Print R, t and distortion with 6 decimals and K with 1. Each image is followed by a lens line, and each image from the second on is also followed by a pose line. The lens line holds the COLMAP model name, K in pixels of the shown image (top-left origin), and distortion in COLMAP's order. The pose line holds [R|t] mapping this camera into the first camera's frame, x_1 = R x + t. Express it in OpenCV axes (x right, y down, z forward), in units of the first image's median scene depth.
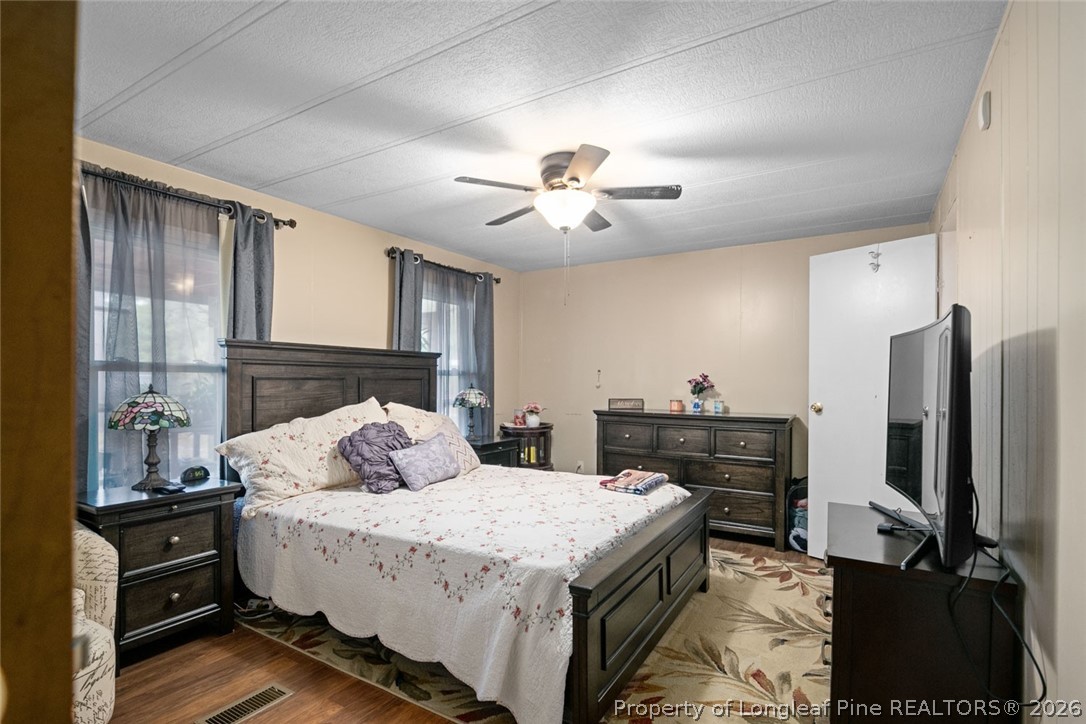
lens RADIAL K [[528.6, 0, 546.7], [0, 528.6, 384.0], [0, 0, 1]] dist [0.002330, -0.000375]
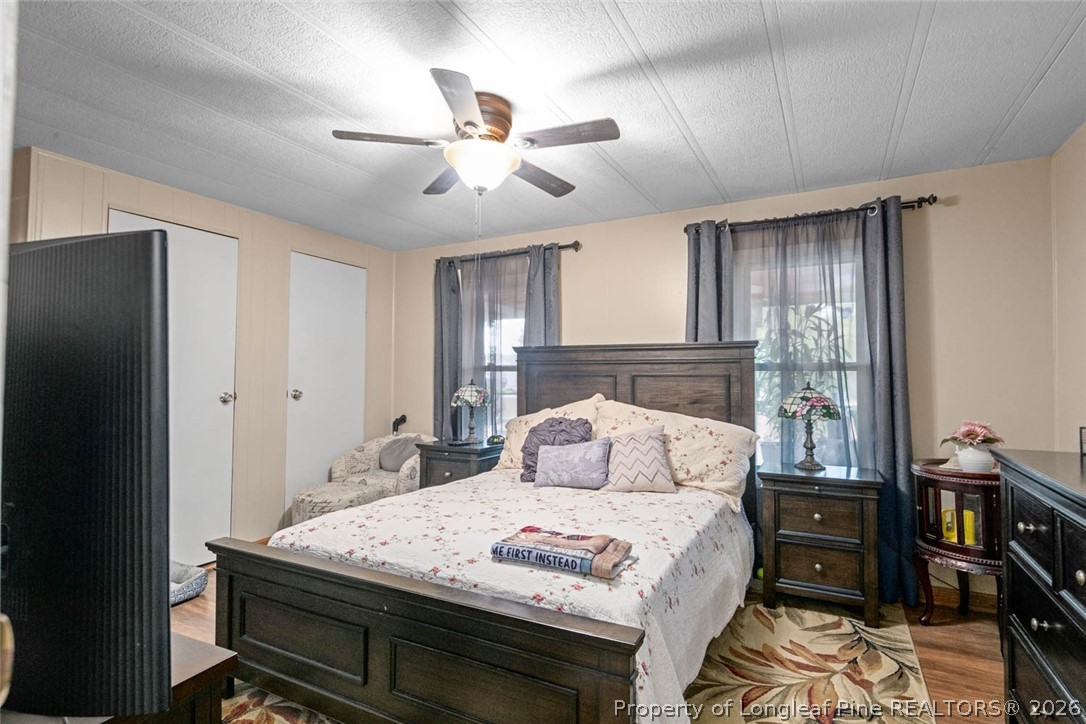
lens RADIAL K [[535.5, 0, 543.0], [0, 535.5, 362.0], [0, 0, 1]] dist [0.003858, 0.000507]
pose [[0.049893, -0.027292, -0.998382, 0.679632], [-0.009594, 0.999567, -0.027804, -0.006517], [0.998709, 0.010965, 0.049609, 0.845039]]
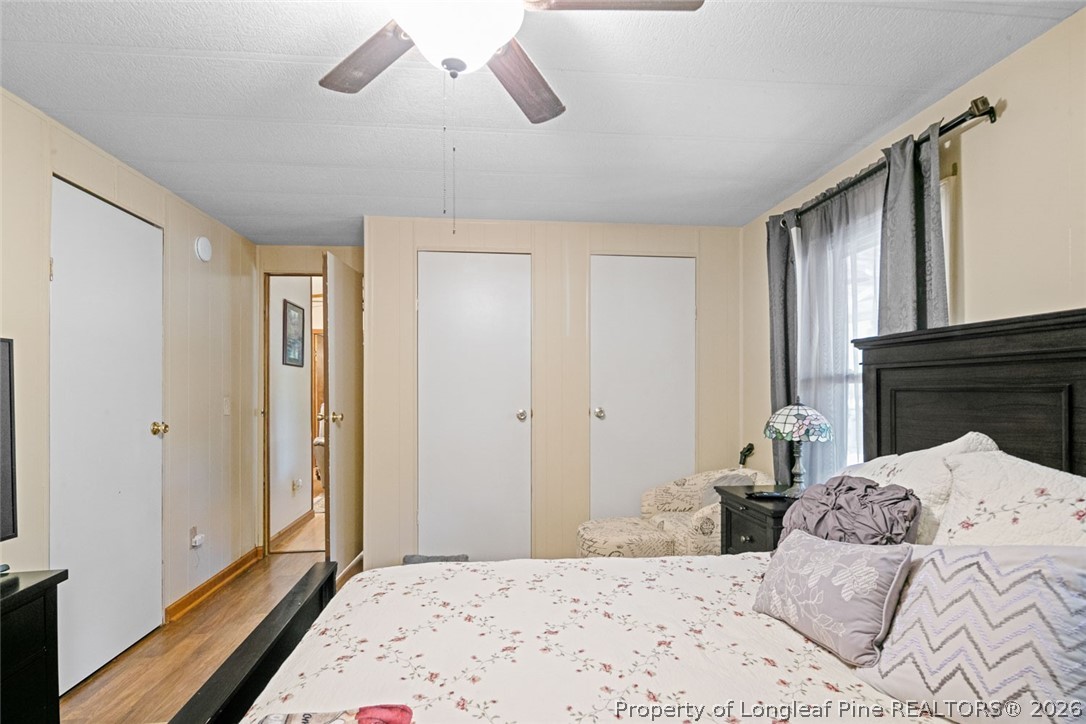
lens RADIAL K [[528.6, 0, 546.7], [0, 528.6, 384.0], [0, 0, 1]] dist [0.002330, -0.000375]
pose [[-0.795957, -0.004244, -0.605339, 0.200031], [0.000228, 0.999973, -0.007311, -0.011941], [0.605354, -0.005957, -0.795934, 1.131144]]
